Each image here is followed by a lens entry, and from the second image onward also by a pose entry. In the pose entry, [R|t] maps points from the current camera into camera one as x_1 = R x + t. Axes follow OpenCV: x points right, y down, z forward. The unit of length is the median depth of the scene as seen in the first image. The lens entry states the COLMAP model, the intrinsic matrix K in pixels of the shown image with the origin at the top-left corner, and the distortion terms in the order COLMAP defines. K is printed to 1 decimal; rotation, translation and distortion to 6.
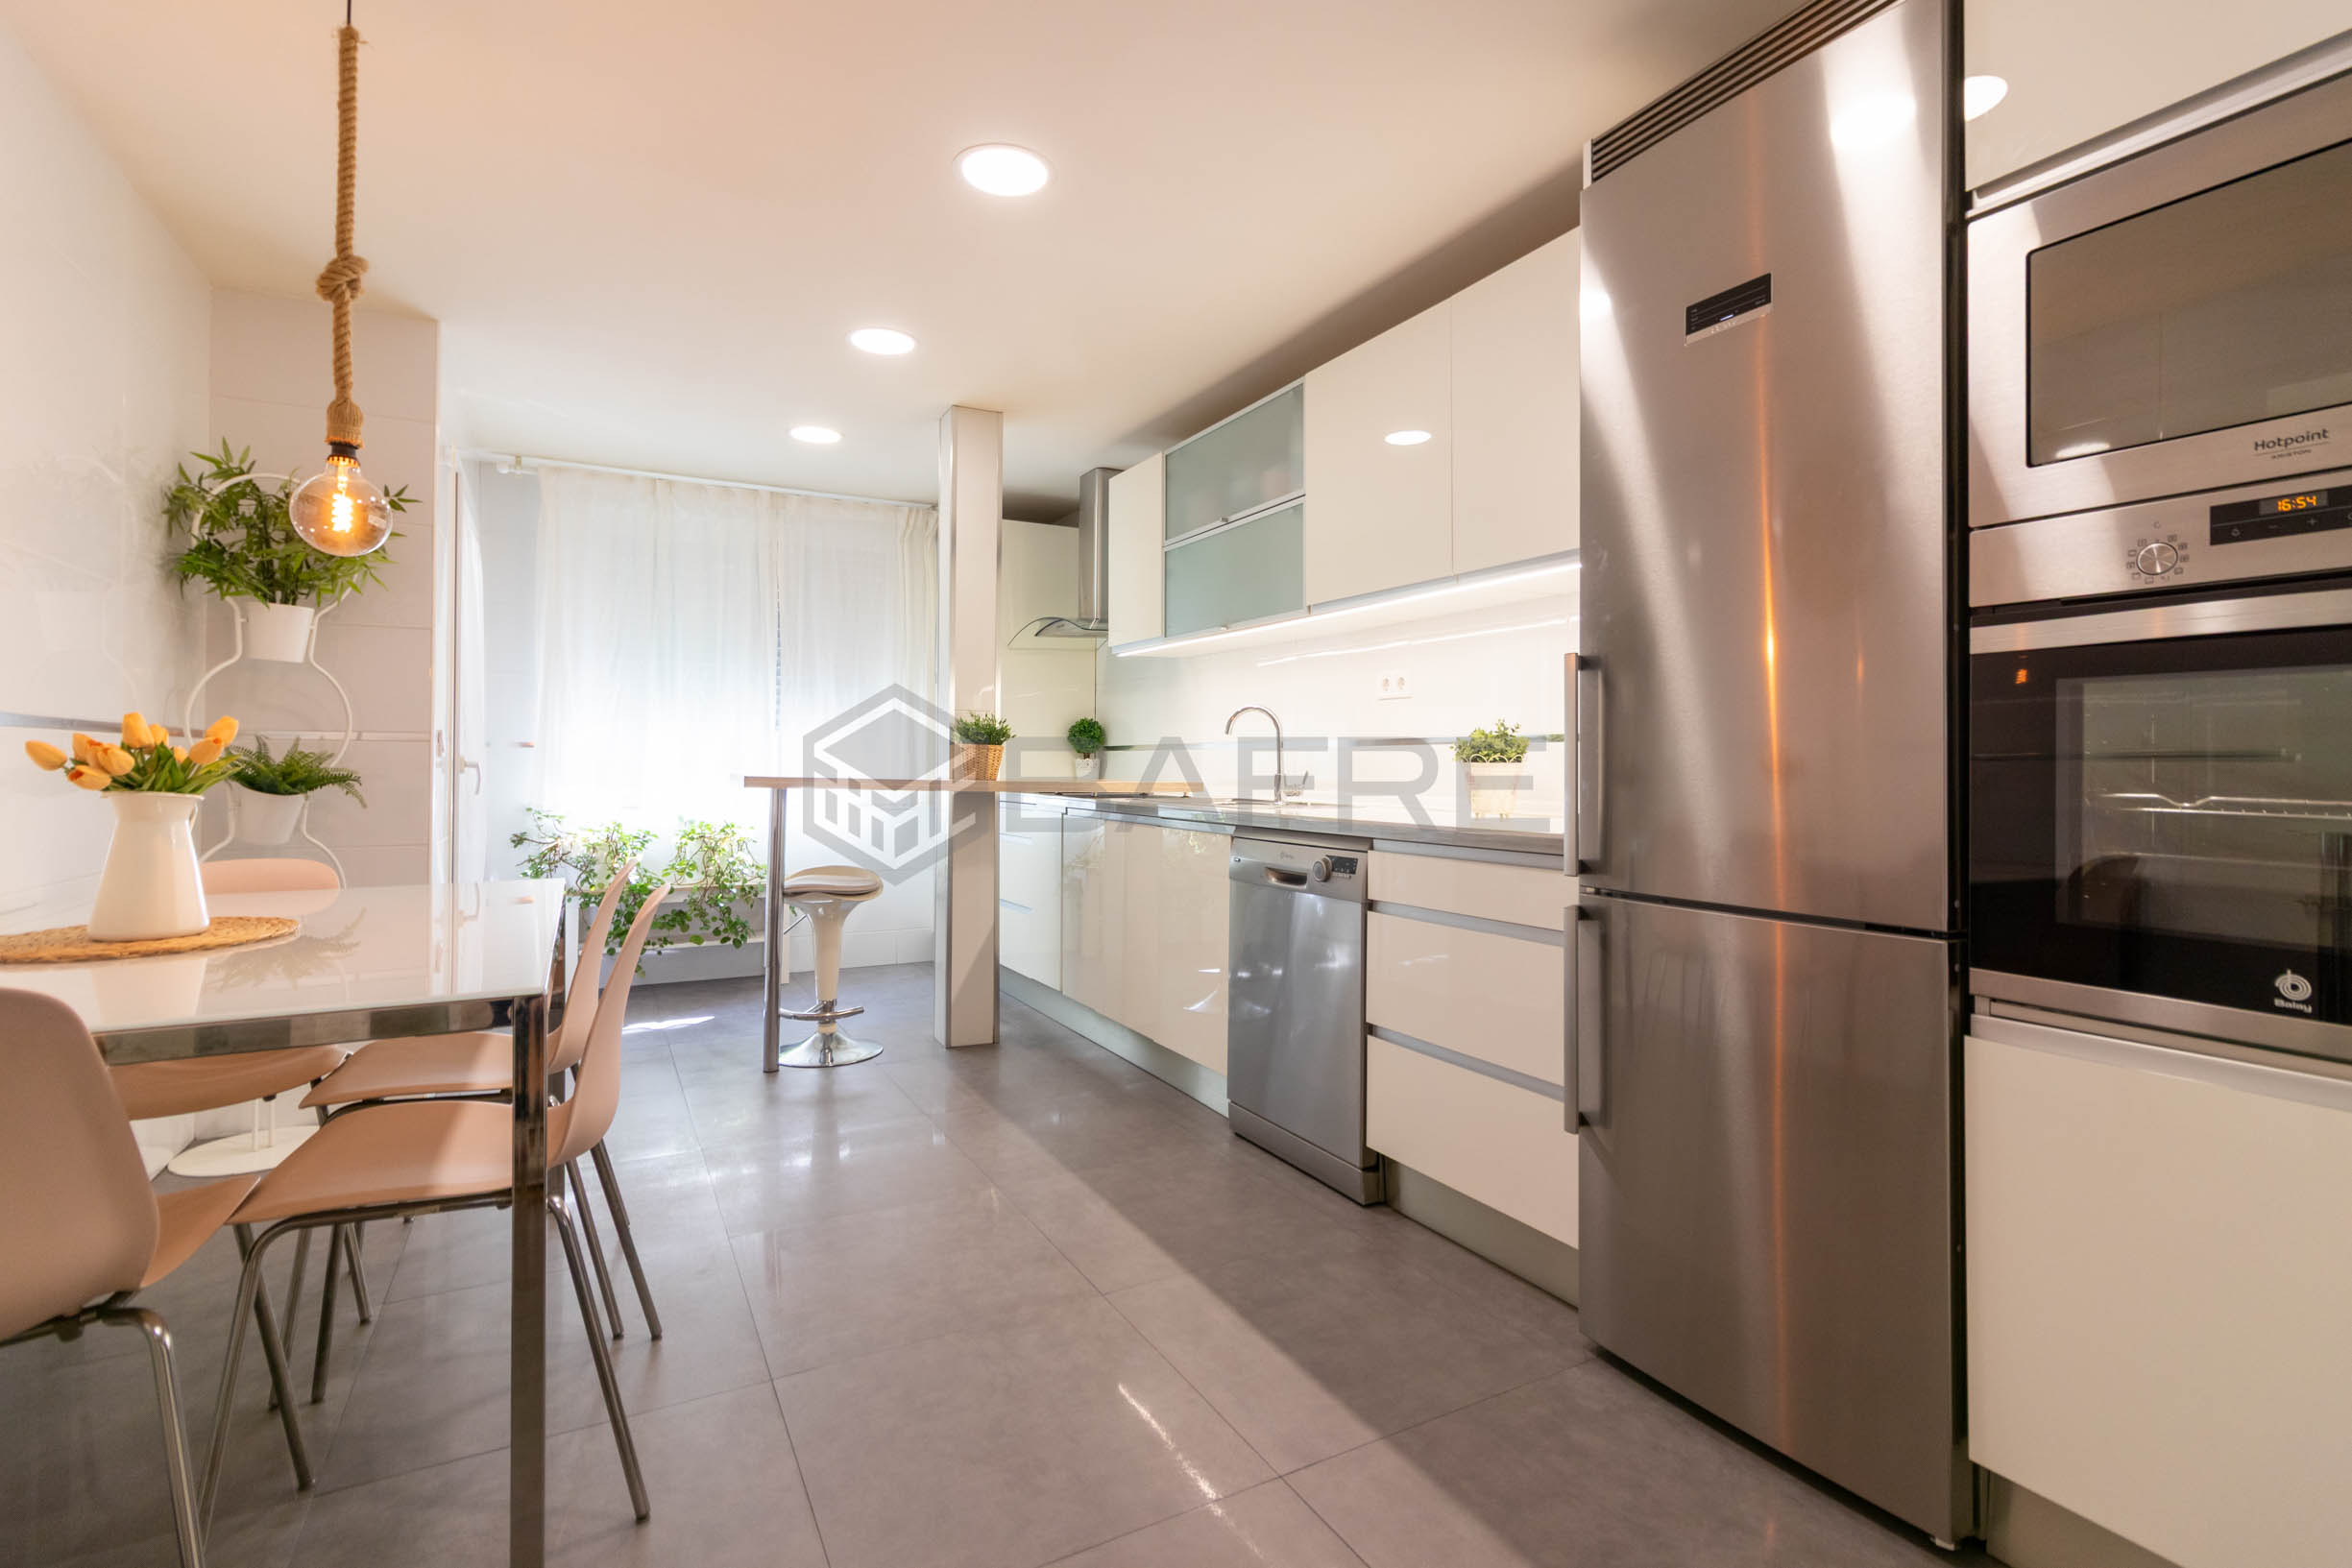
lens RADIAL K [[1095.7, 0, 1176.0], [0, 1095.7, 784.0], [0, 0, 1]] dist [0.000612, 0.000070]
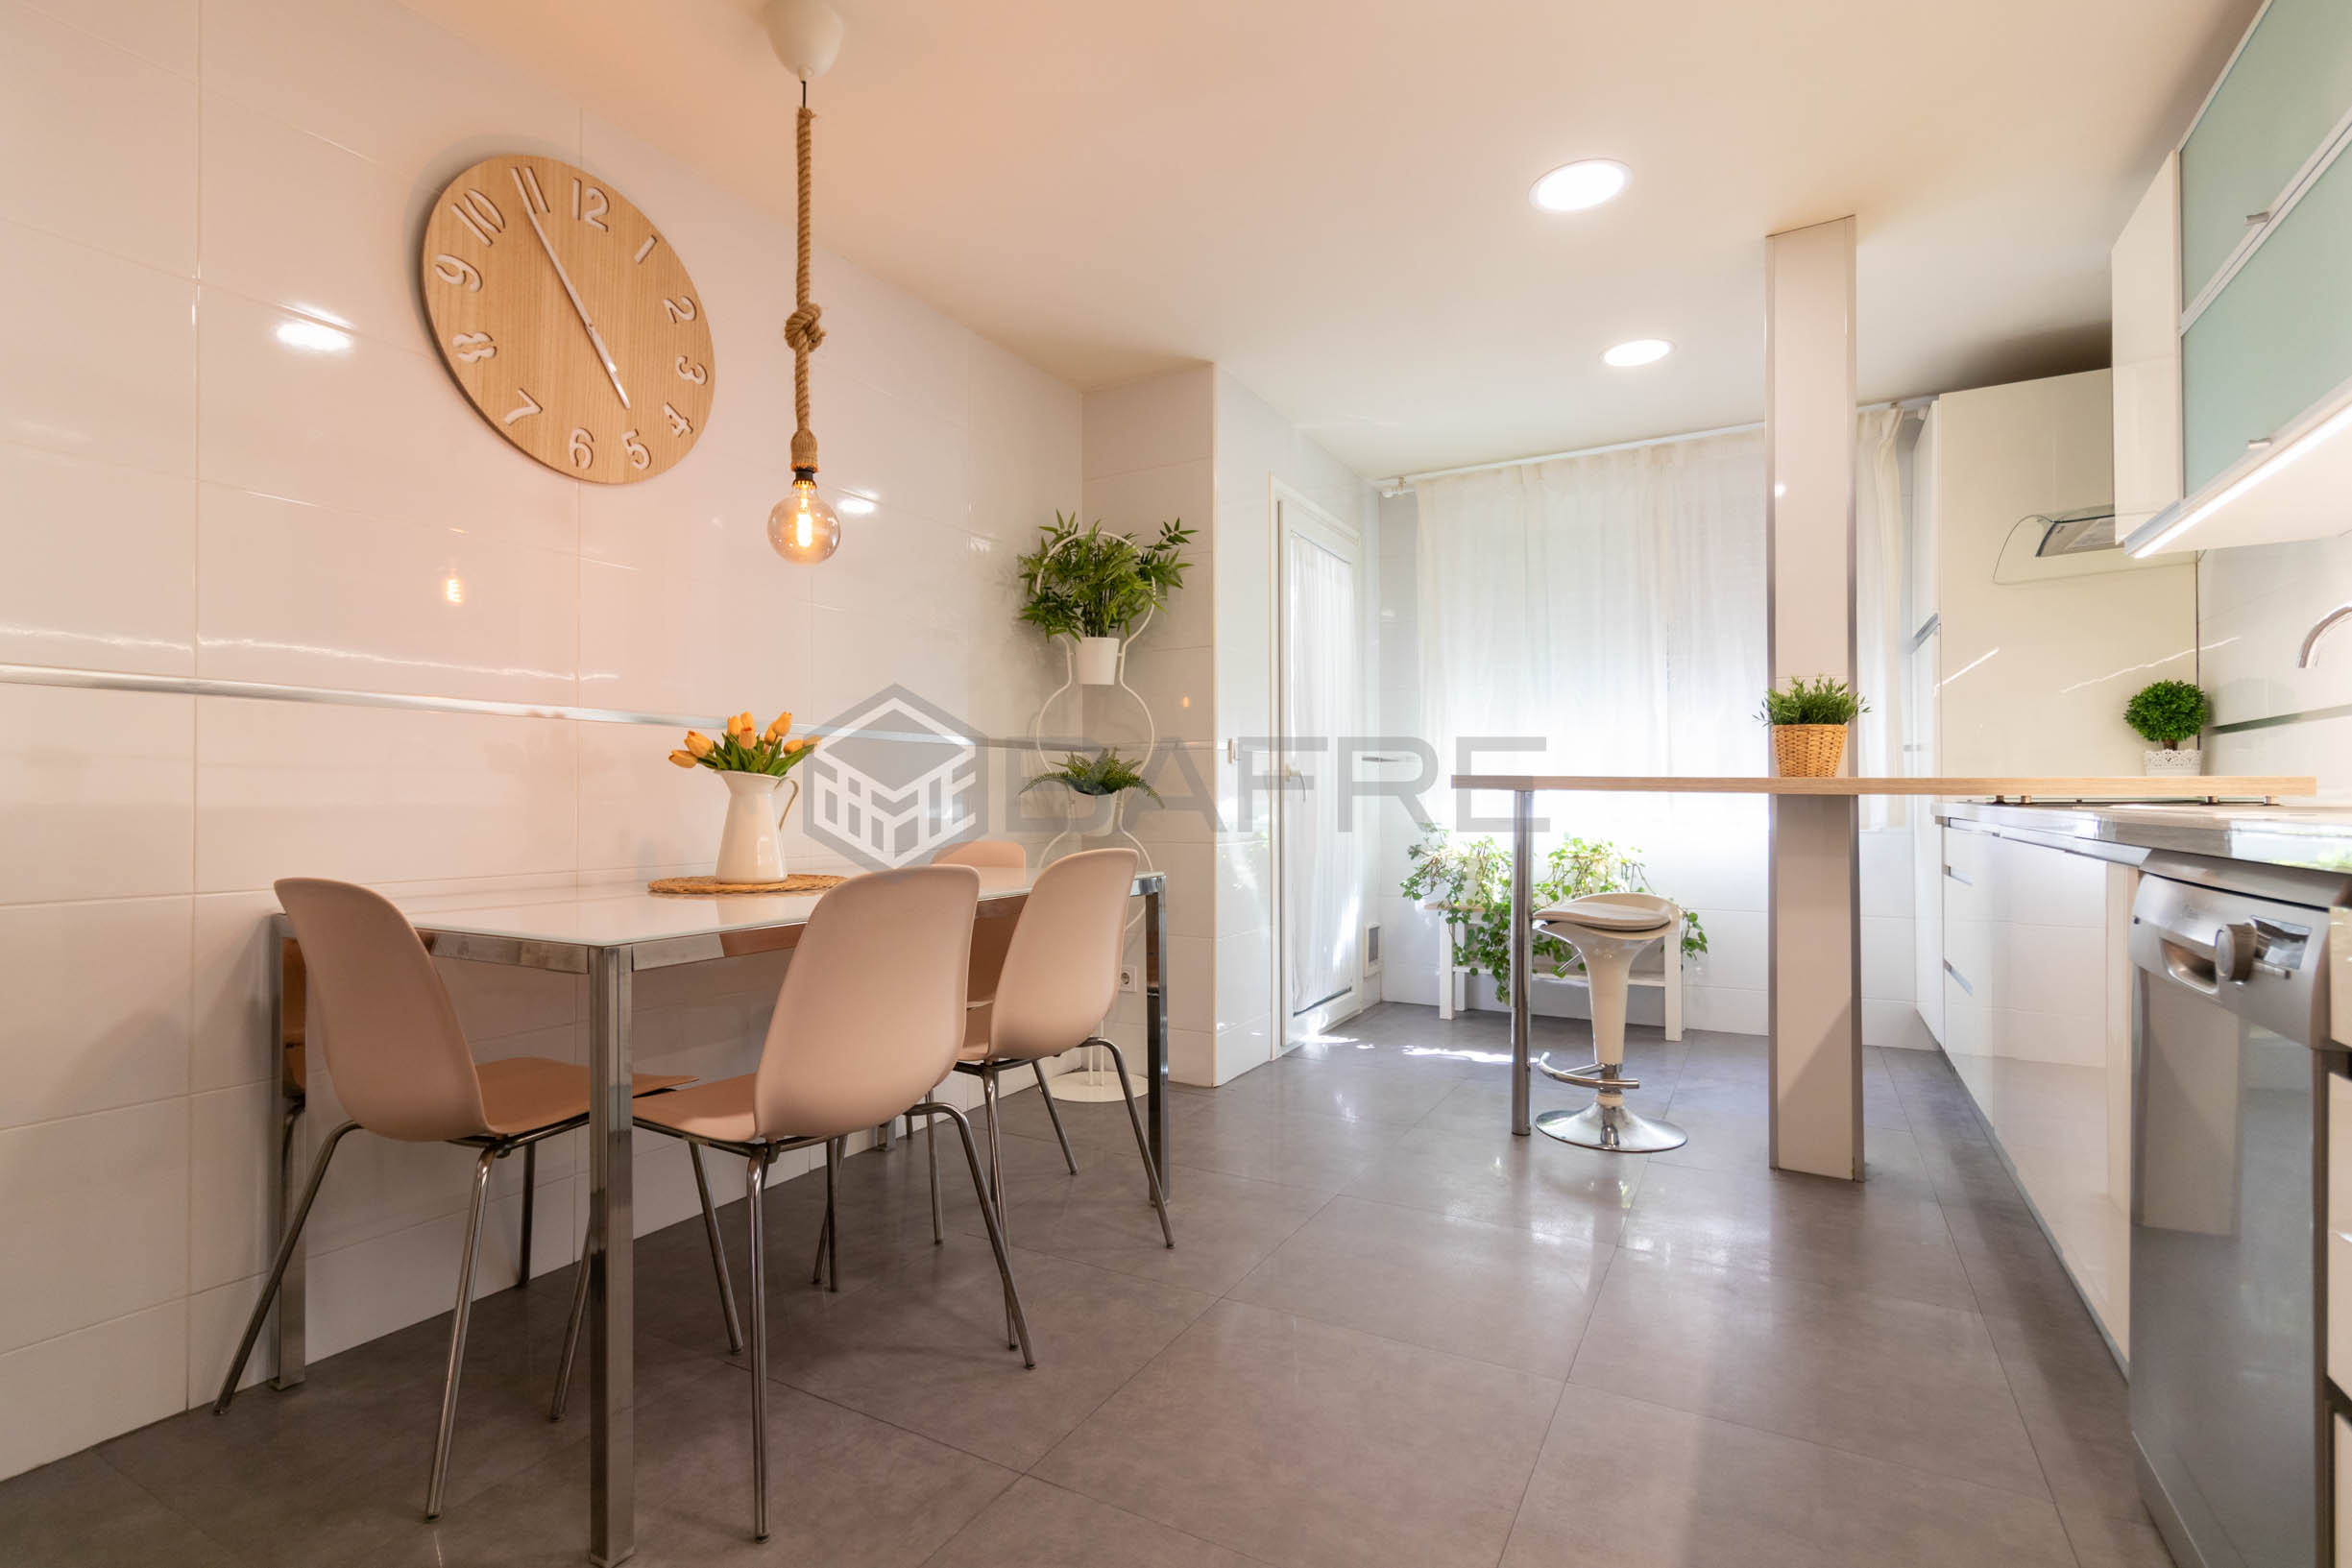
lens RADIAL K [[1102.4, 0, 1174.1], [0, 1102.4, 800.5], [0, 0, 1]] dist [0.002206, 0.000415]
pose [[0.521442, -0.006915, -0.853259, 0.193370], [-0.009510, 0.999858, -0.013915, 0.023333], [0.853234, 0.015370, 0.521302, 0.321969]]
